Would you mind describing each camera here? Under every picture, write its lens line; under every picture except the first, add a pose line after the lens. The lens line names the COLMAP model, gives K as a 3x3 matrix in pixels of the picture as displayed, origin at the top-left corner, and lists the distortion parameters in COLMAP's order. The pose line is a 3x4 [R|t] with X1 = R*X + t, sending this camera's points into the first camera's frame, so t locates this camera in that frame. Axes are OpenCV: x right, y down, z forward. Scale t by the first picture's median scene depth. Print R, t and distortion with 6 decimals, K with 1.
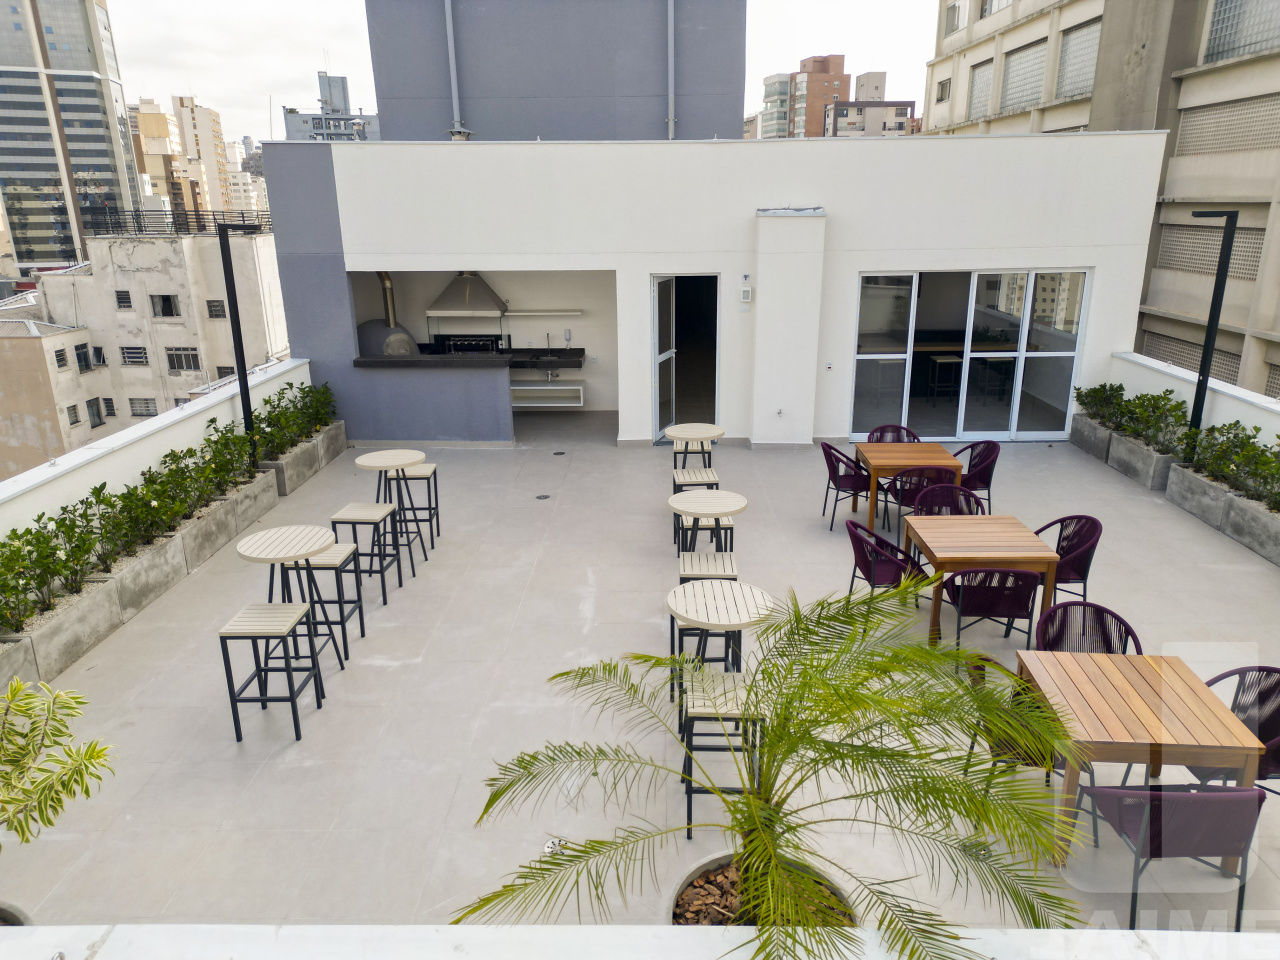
lens RADIAL K [[908.5, 0, 633.8], [0, 908.5, 505.5], [0, 0, 1]] dist [0.028538, -0.003879]
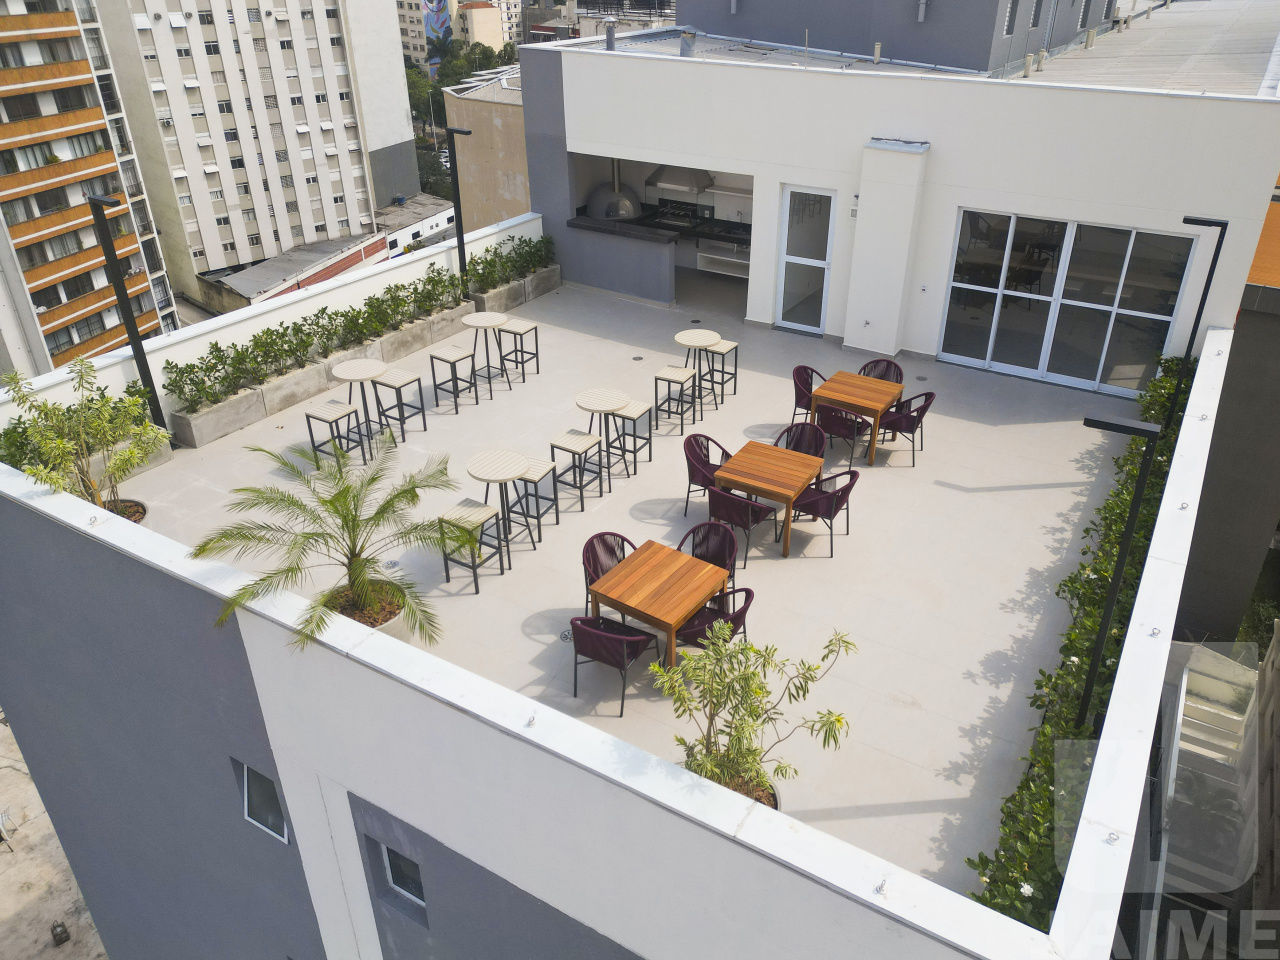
lens RADIAL K [[908.5, 0, 633.8], [0, 908.5, 505.5], [0, 0, 1]] dist [0.028538, -0.003879]
pose [[0.872316, 0.269363, -0.408055, 0.450976], [-0.174100, 0.950984, 0.255576, -0.129580], [0.456896, -0.151901, 0.876454, -0.179239]]
